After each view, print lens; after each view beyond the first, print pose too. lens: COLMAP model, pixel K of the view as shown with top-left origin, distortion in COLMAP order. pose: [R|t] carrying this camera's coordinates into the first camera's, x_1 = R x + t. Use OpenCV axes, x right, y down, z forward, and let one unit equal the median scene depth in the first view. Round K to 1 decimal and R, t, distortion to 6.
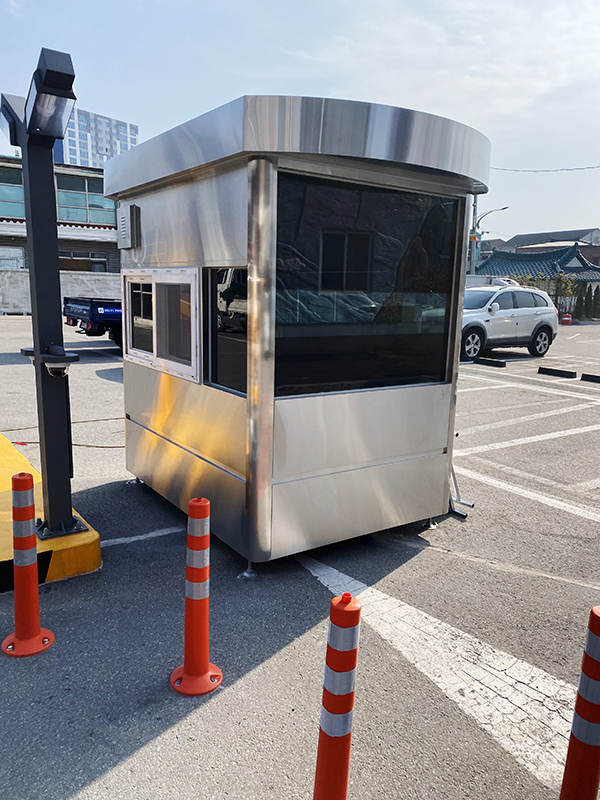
lens RADIAL K [[625.2, 0, 300.3], [0, 625.2, 390.2], [0, 0, 1]] dist [0.039885, -0.063798]
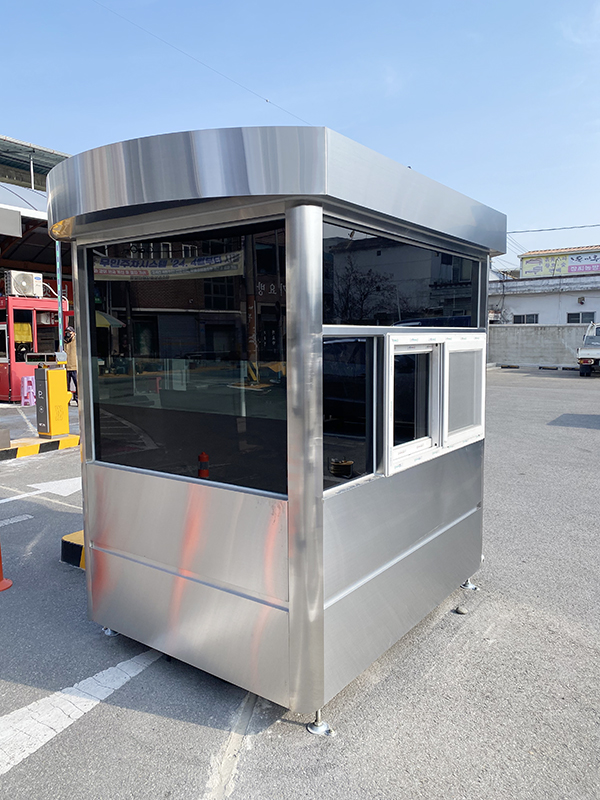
lens RADIAL K [[612.6, 0, 300.0], [0, 612.6, 400.0], [0, 0, 1]] dist [0.005003, -0.002751]
pose [[0.330556, 0.064430, -0.941585, 0.519912], [-0.126599, 0.991678, 0.023413, -0.082981], [0.935257, 0.111465, 0.335962, 0.499927]]
